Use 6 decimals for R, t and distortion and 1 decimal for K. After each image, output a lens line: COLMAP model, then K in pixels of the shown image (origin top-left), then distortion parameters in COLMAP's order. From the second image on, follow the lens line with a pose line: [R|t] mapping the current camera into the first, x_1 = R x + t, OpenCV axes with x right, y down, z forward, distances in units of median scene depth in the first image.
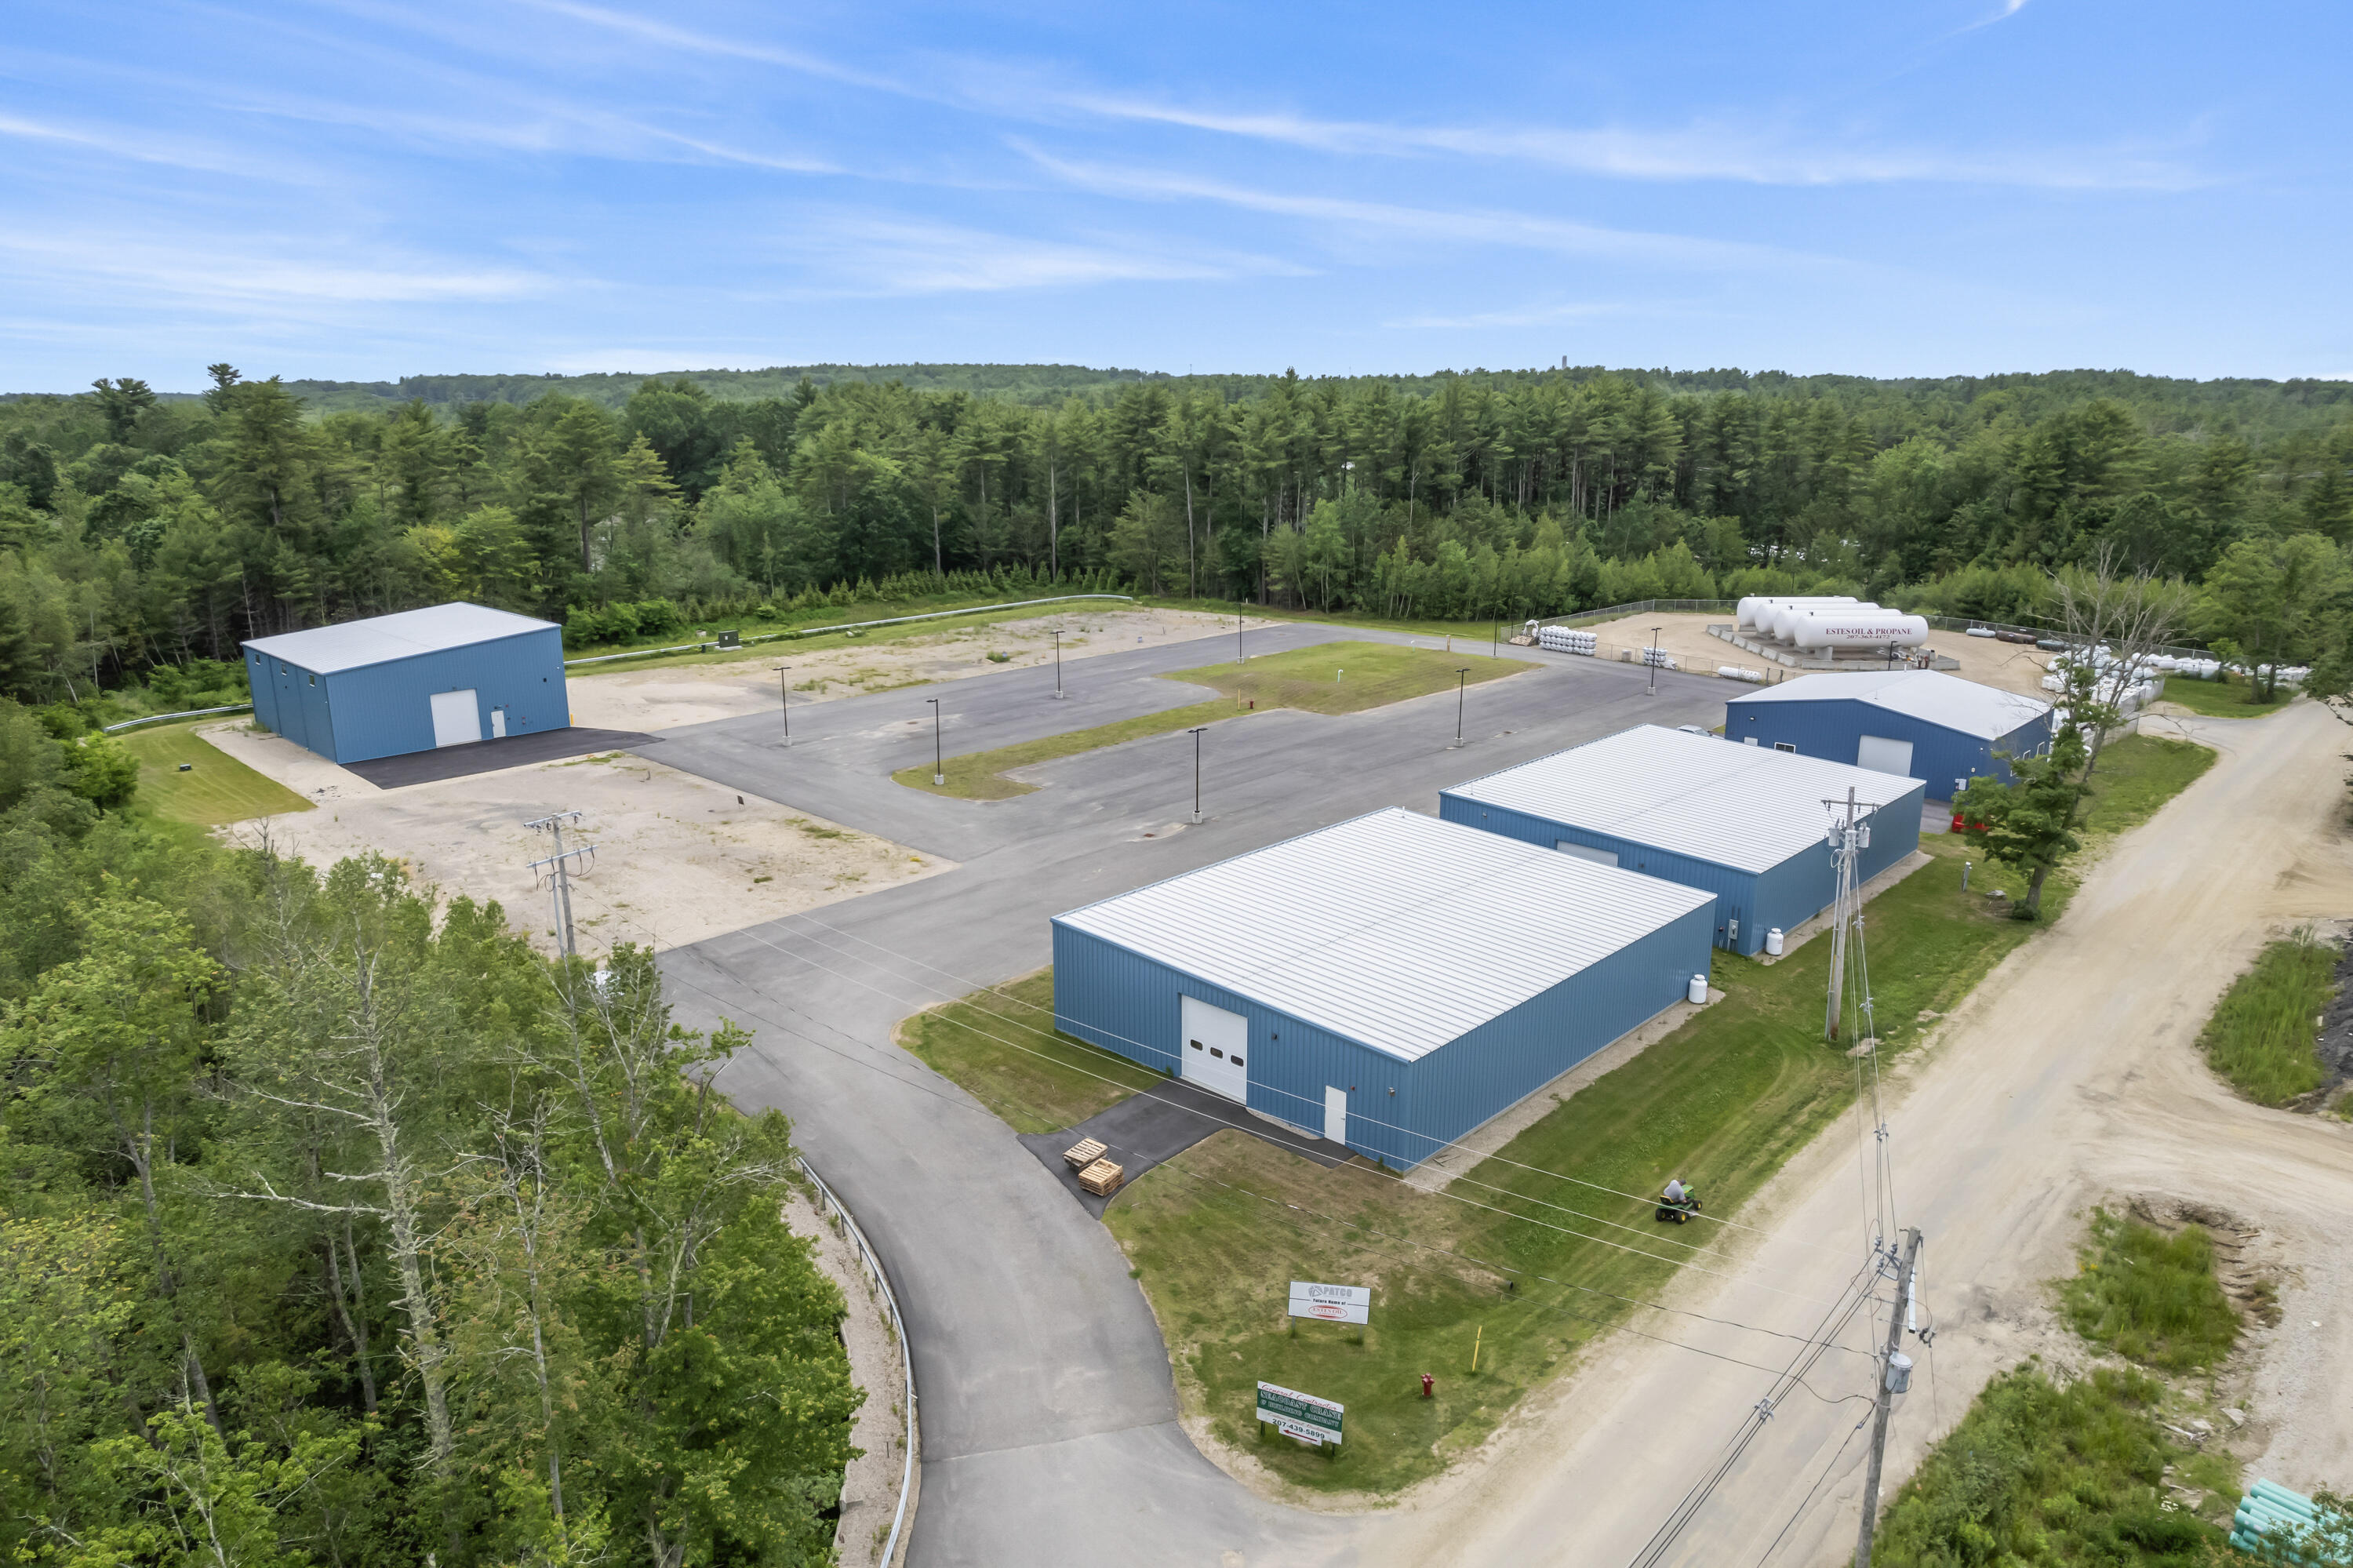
lens RADIAL K [[1501.3, 0, 1180.1], [0, 1501.3, 795.1], [0, 0, 1]] dist [-0.062450, 0.049111]
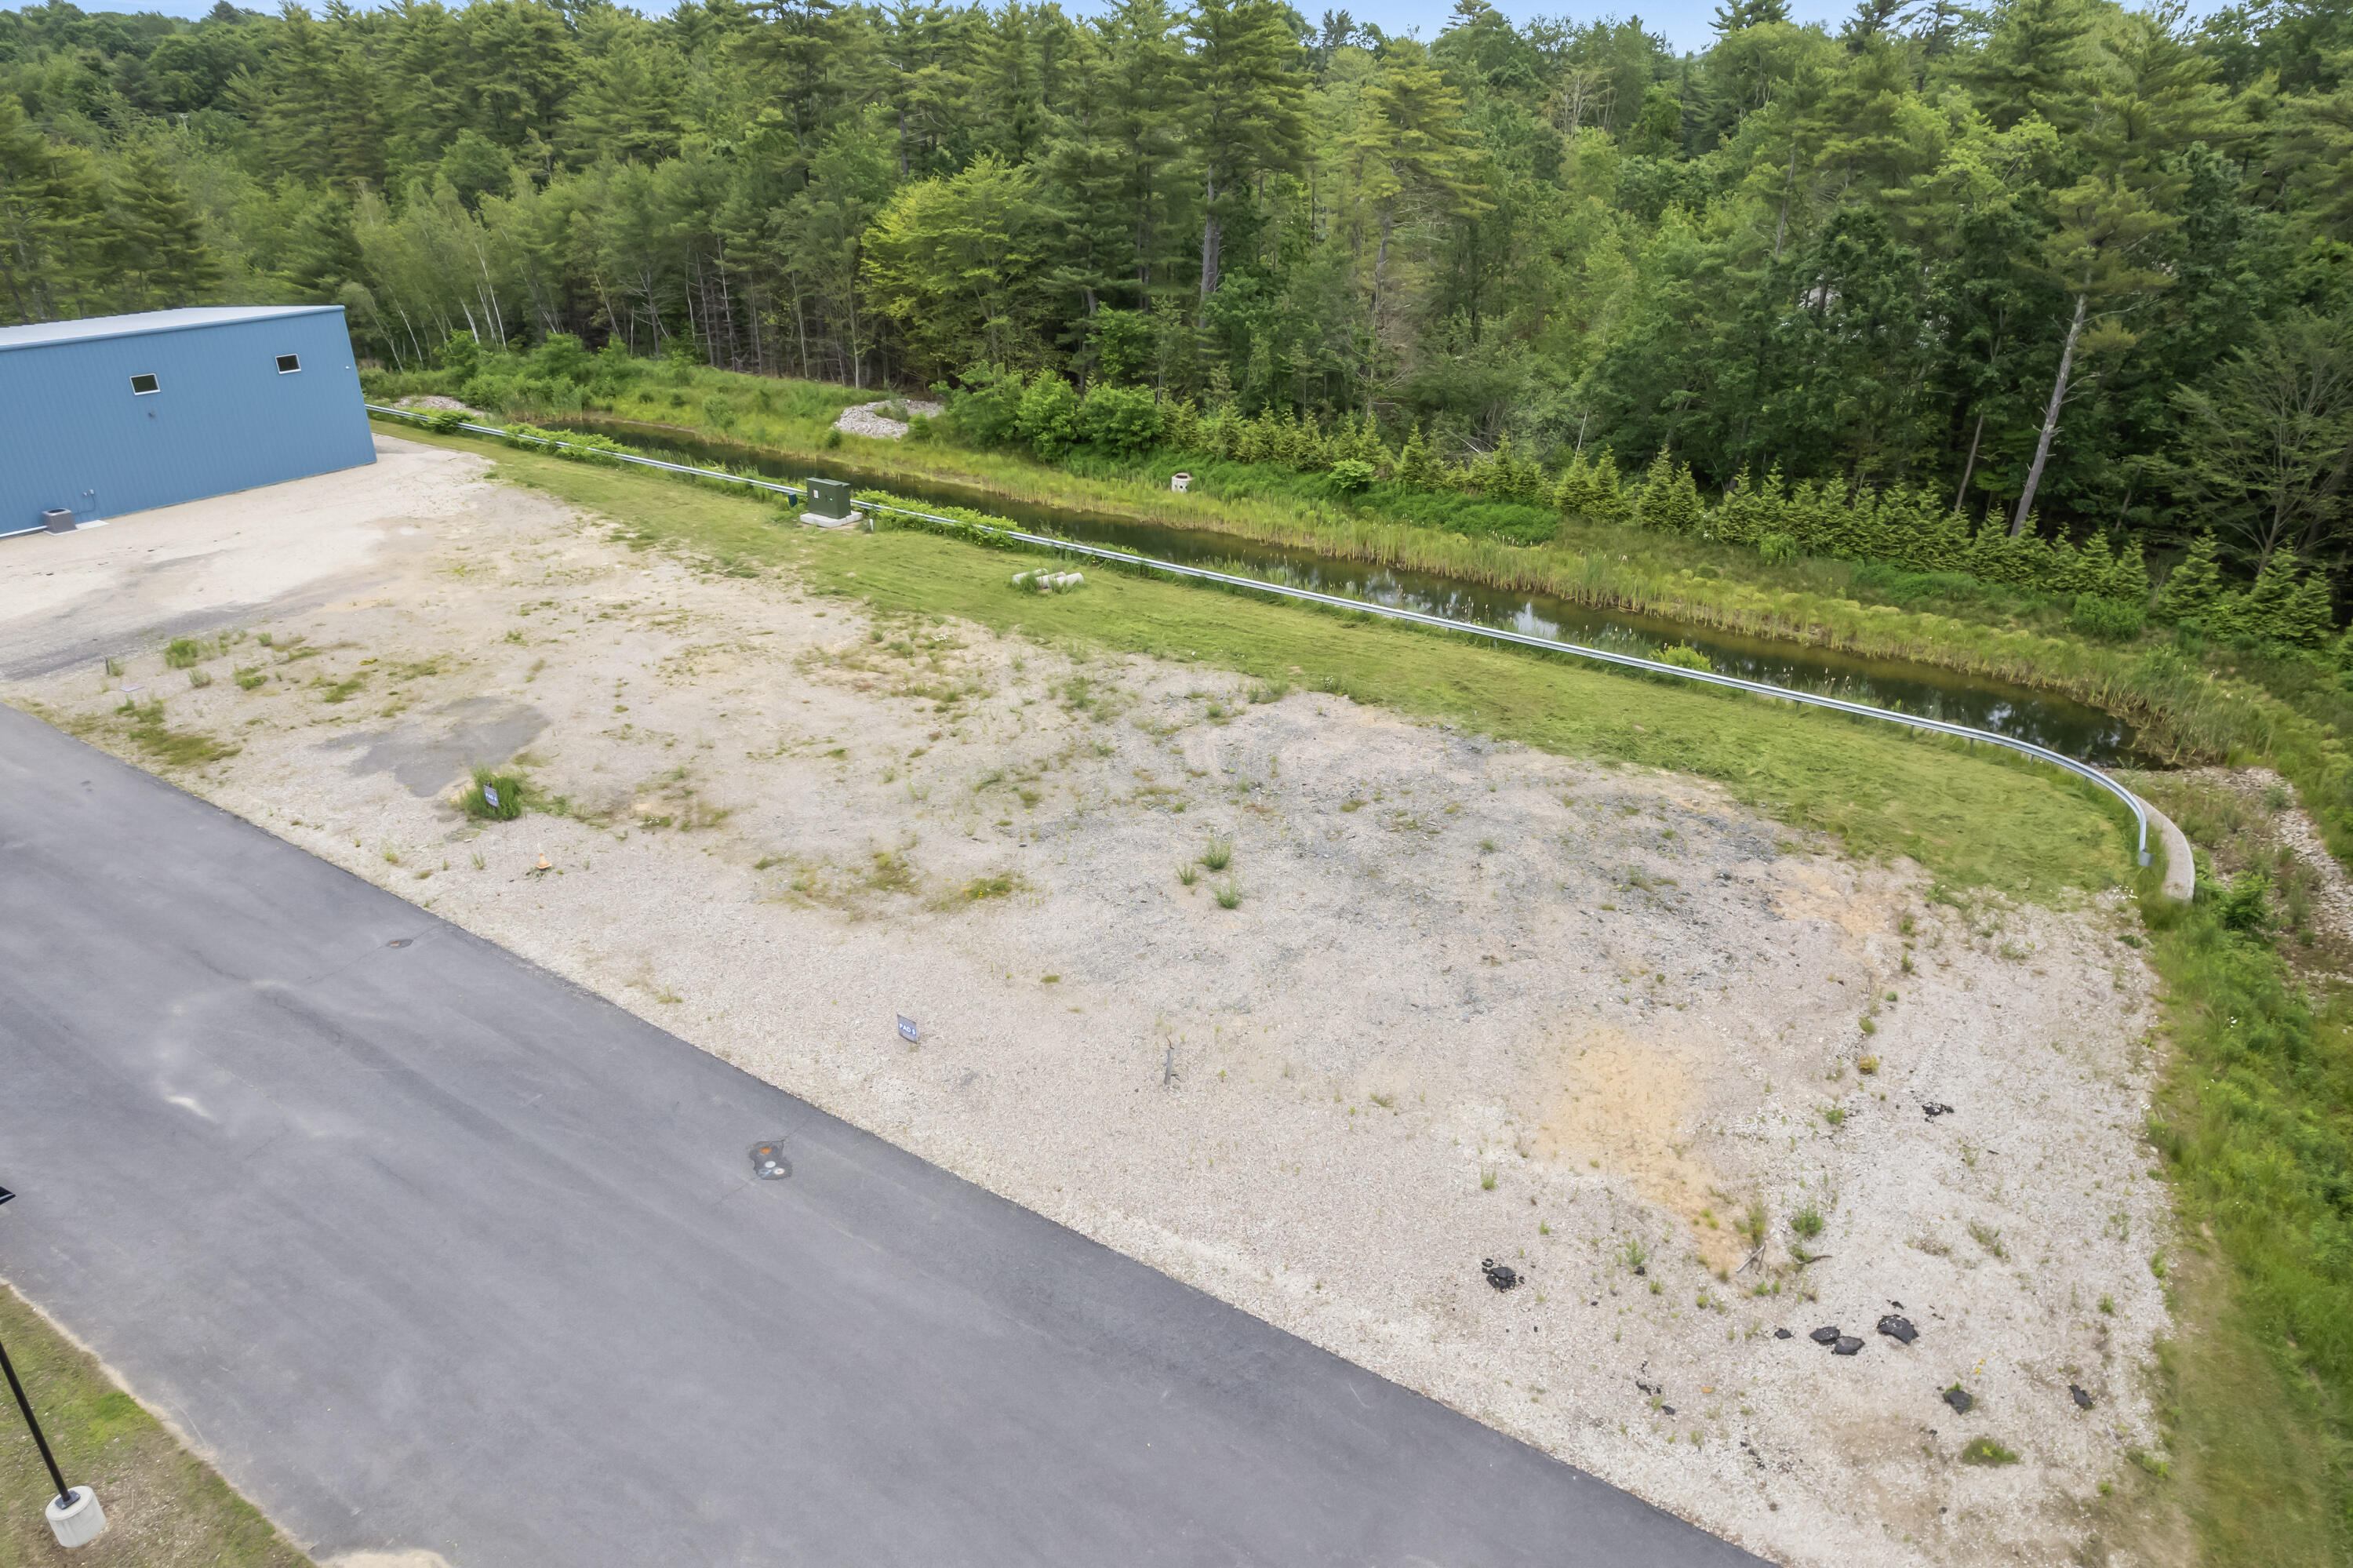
lens RADIAL K [[1501.3, 0, 1175.3], [0, 1501.3, 790.2], [0, 0, 1]] dist [-0.062450, 0.049111]
pose [[0.177711, 0.433532, -0.883441, 0.141308], [-0.255361, 0.887295, 0.384055, -0.213925], [0.950374, 0.157345, 0.268389, 0.943255]]
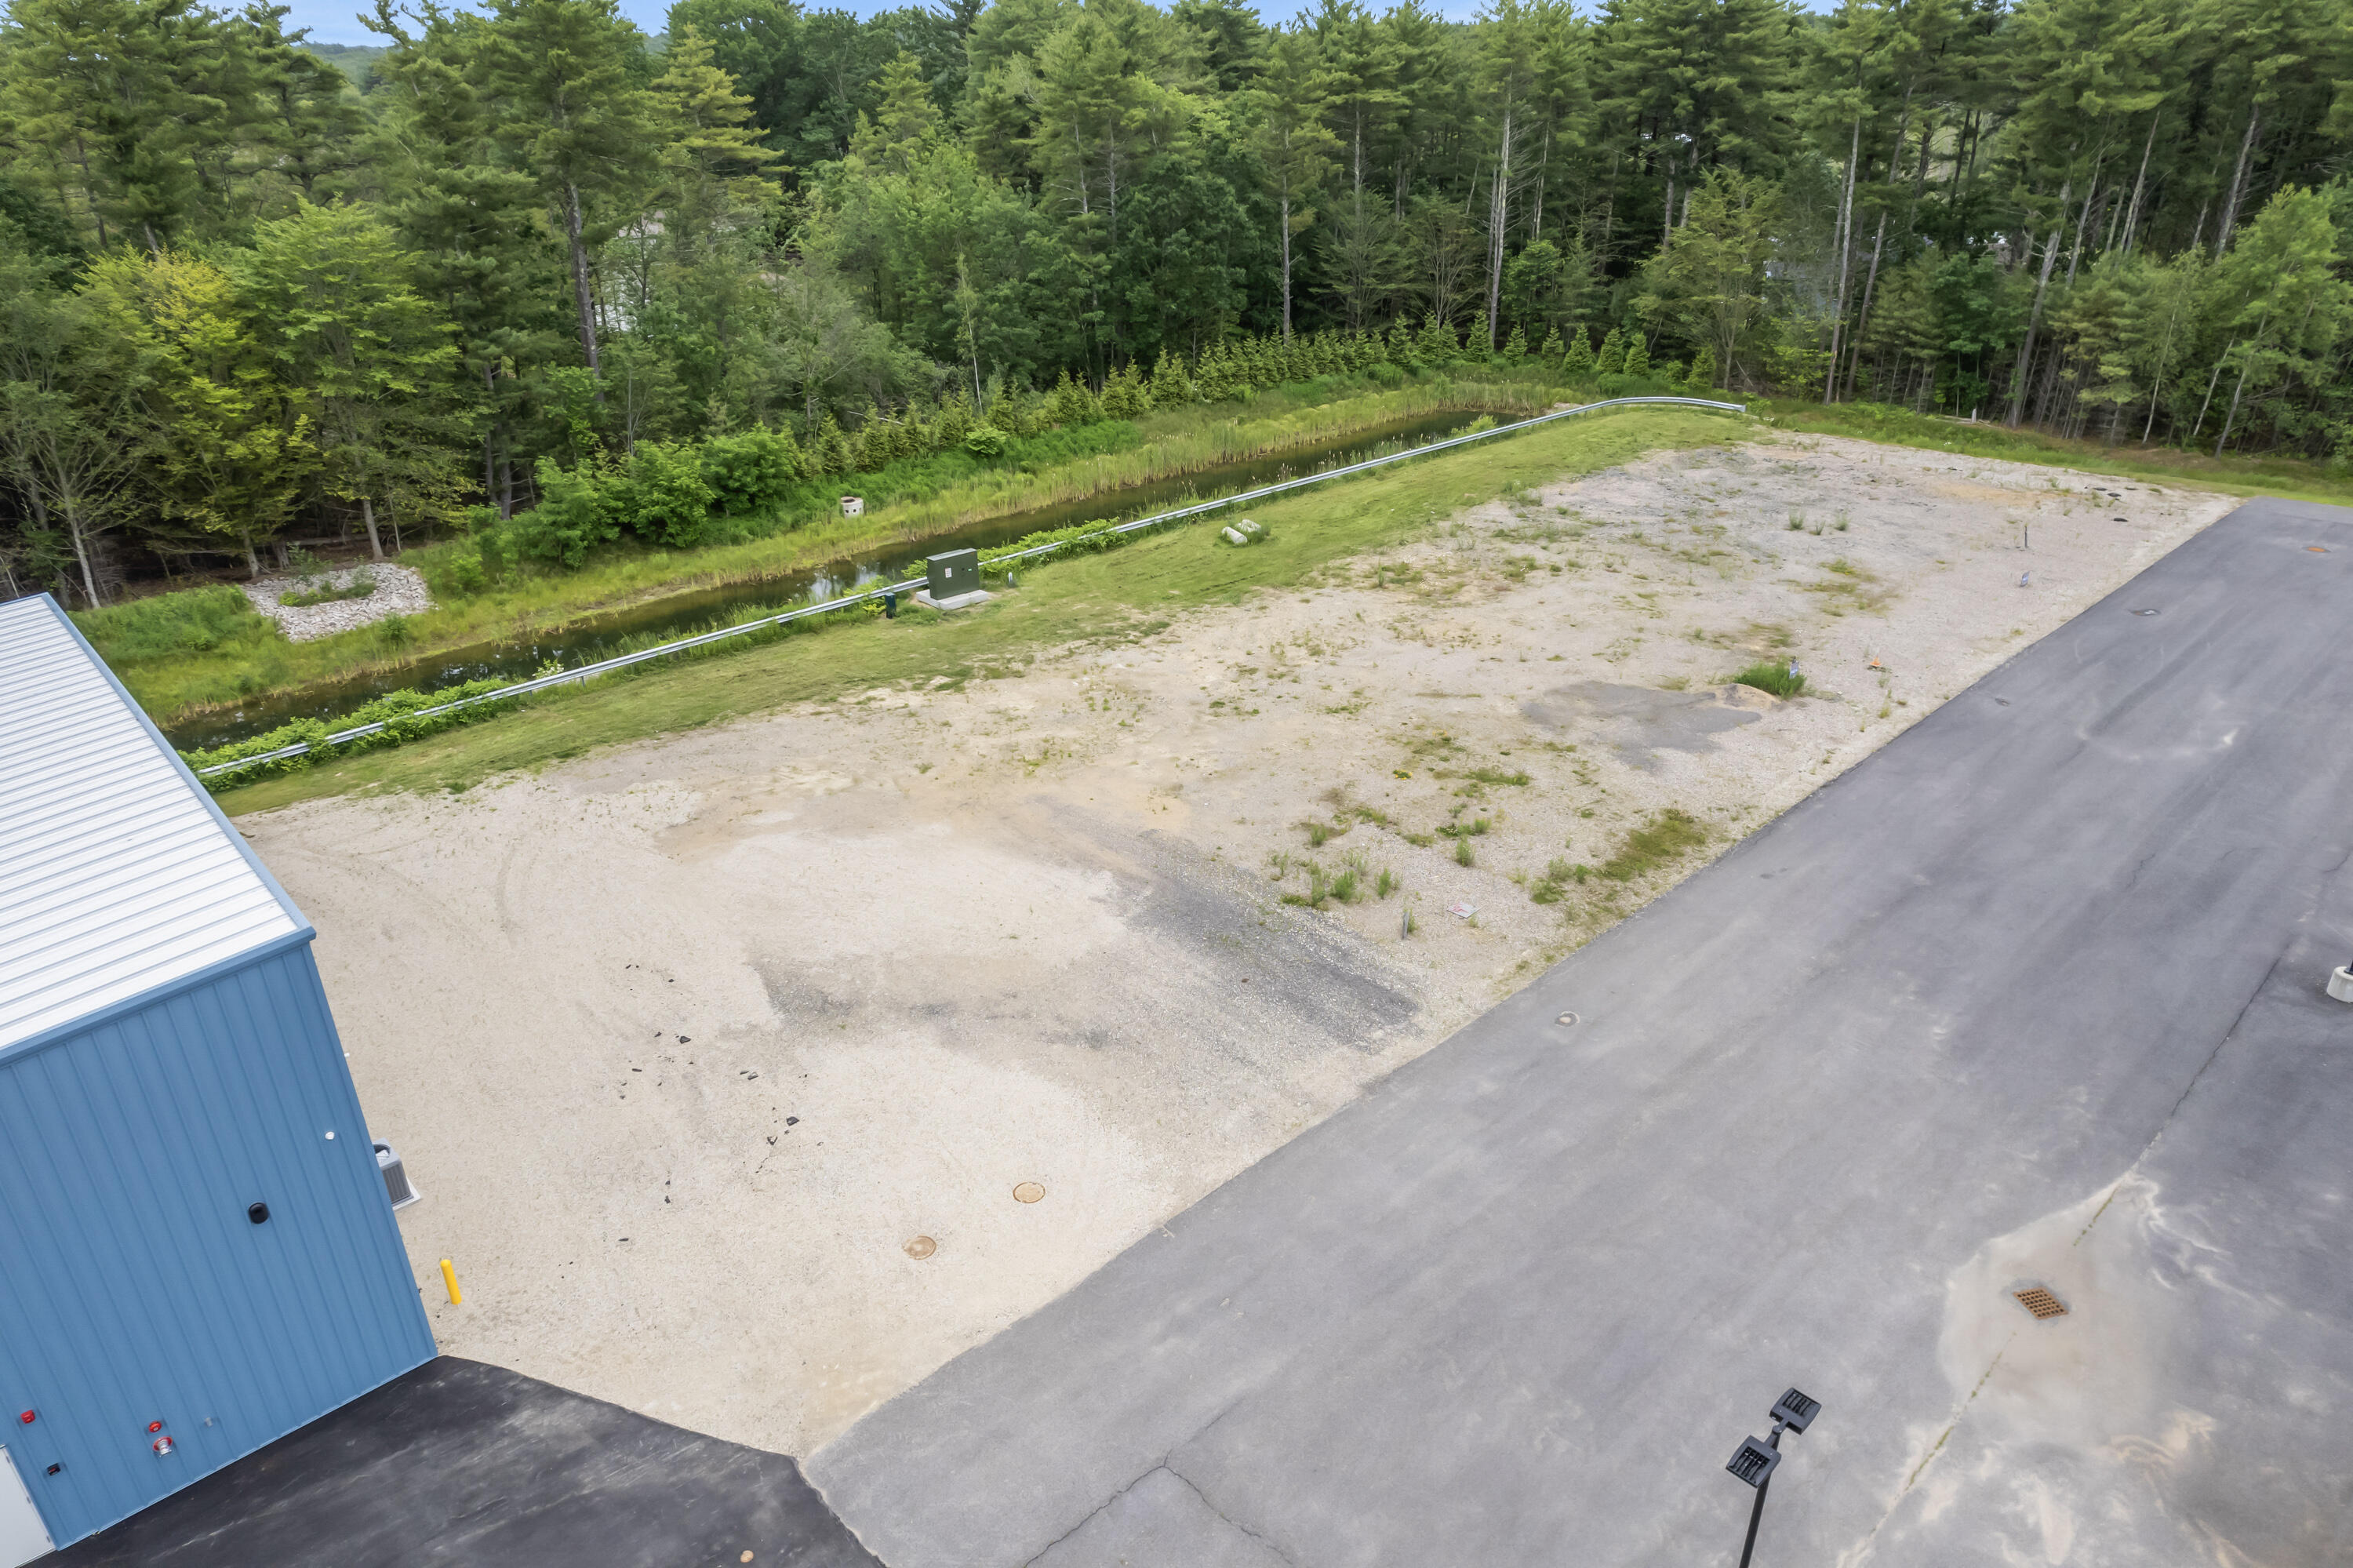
lens RADIAL K [[1501.3, 0, 1177.1], [0, 1501.3, 786.3], [0, 0, 1]] dist [-0.062450, 0.049111]
pose [[0.998785, 0.017458, -0.046088, -0.216533], [-0.008439, 0.981930, 0.189054, -0.117510], [0.048556, -0.188435, 0.980885, 0.592928]]
